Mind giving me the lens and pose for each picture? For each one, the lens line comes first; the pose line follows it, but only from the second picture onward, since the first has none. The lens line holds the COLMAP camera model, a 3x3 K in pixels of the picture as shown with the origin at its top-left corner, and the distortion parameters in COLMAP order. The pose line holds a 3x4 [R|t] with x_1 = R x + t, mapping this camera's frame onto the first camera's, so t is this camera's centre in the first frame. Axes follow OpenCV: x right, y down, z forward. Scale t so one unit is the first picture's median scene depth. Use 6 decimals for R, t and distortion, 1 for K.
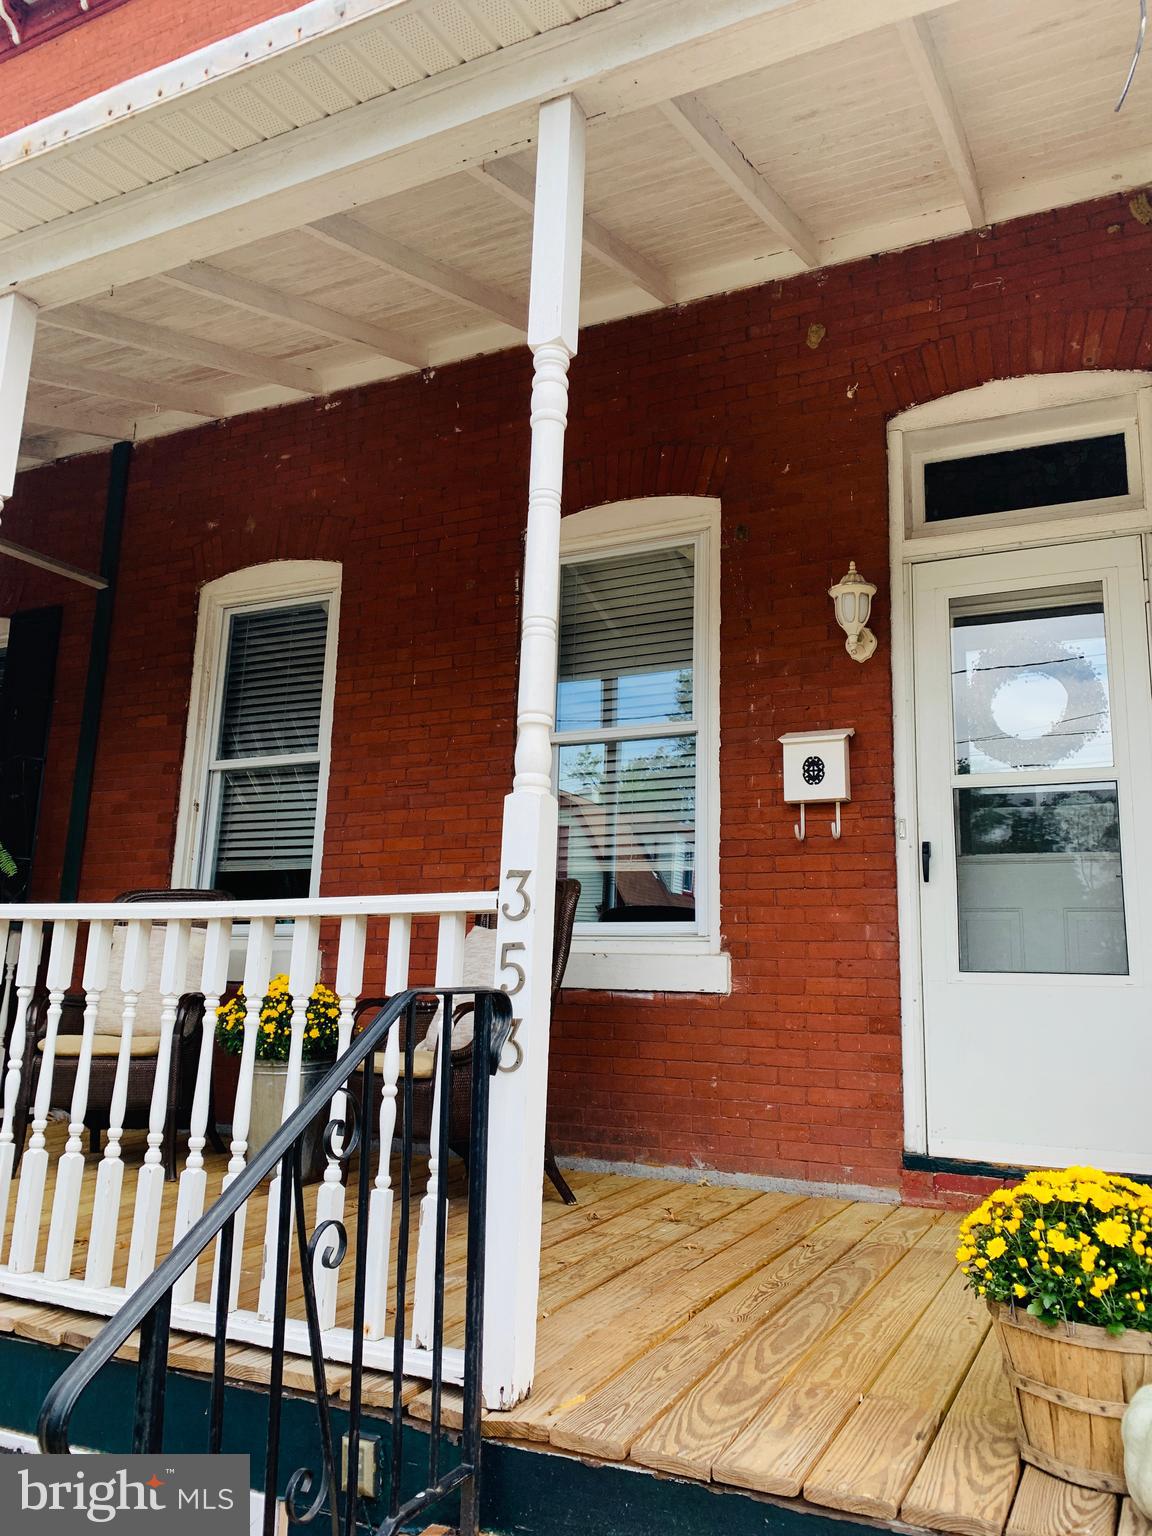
lens RADIAL K [[1177.5, 0, 568.2], [0, 1177.5, 771.0], [0, 0, 1]] dist [0.040568, -0.040739]
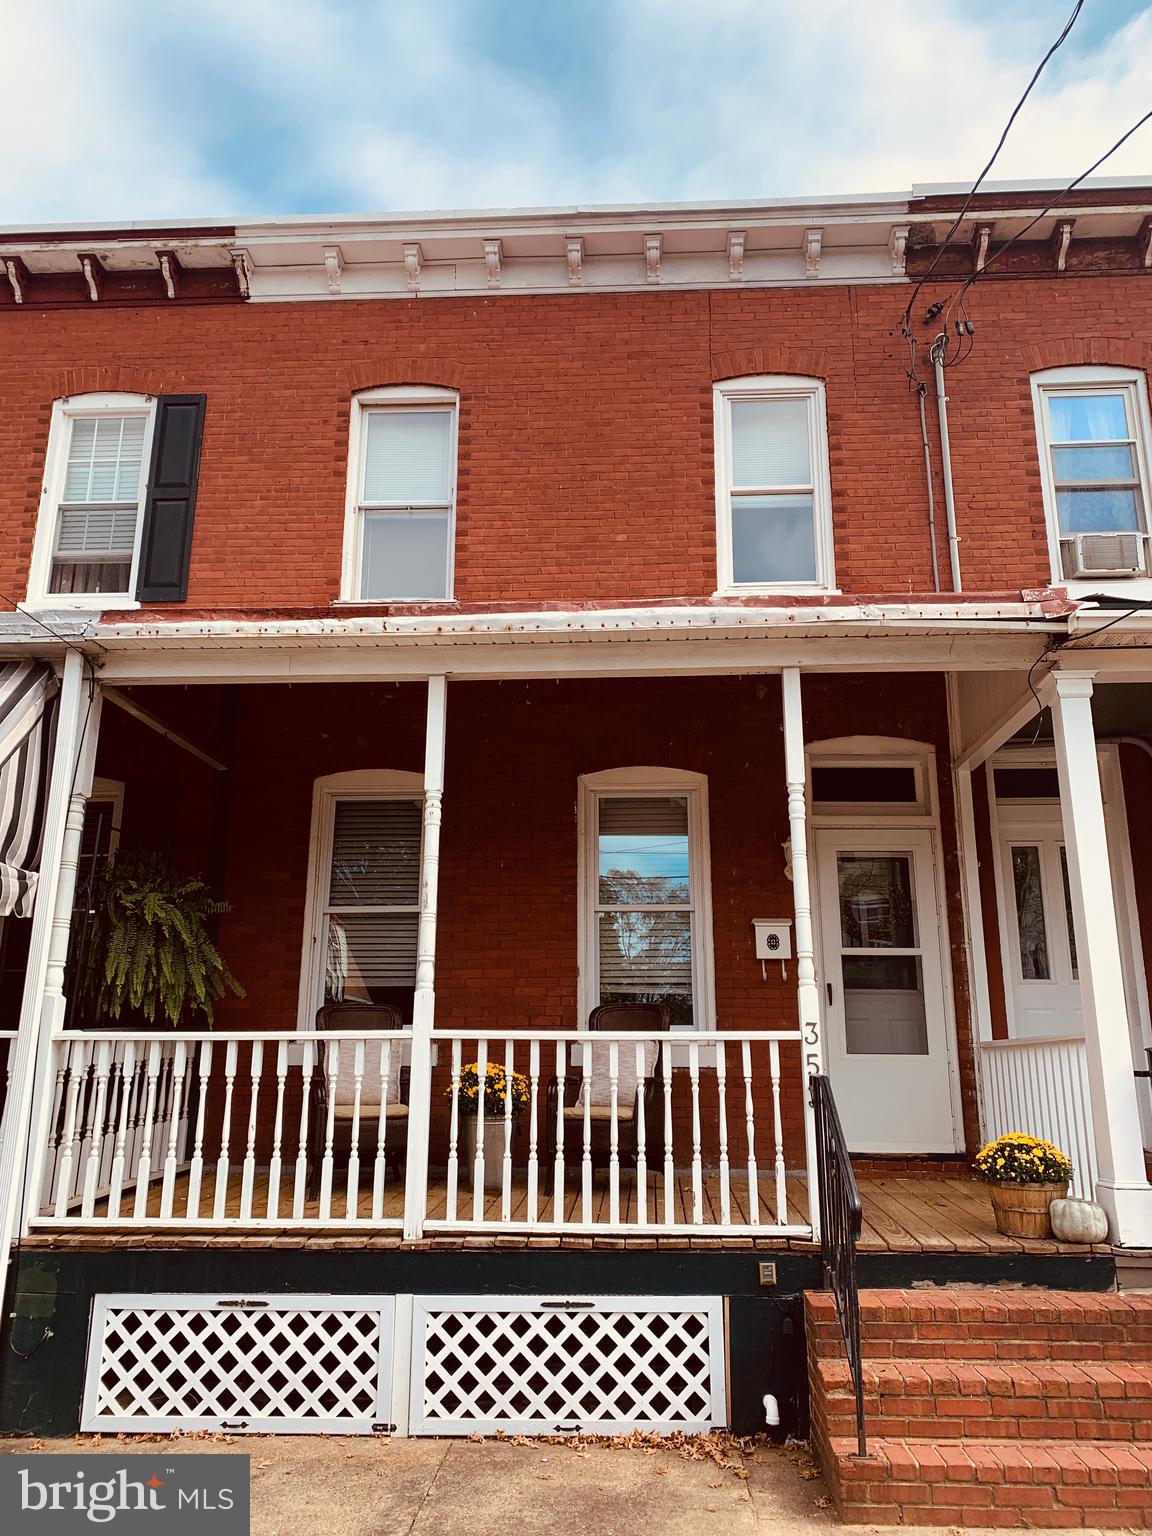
lens RADIAL K [[1177.5, 0, 586.0], [0, 1177.5, 761.4], [0, 0, 1]] dist [0.040568, -0.040739]
pose [[0.920245, 0.073432, 0.384392, -0.752106], [-0.052585, 0.996532, -0.064482, -0.140447], [-0.387794, 0.039126, 0.920915, -0.557777]]
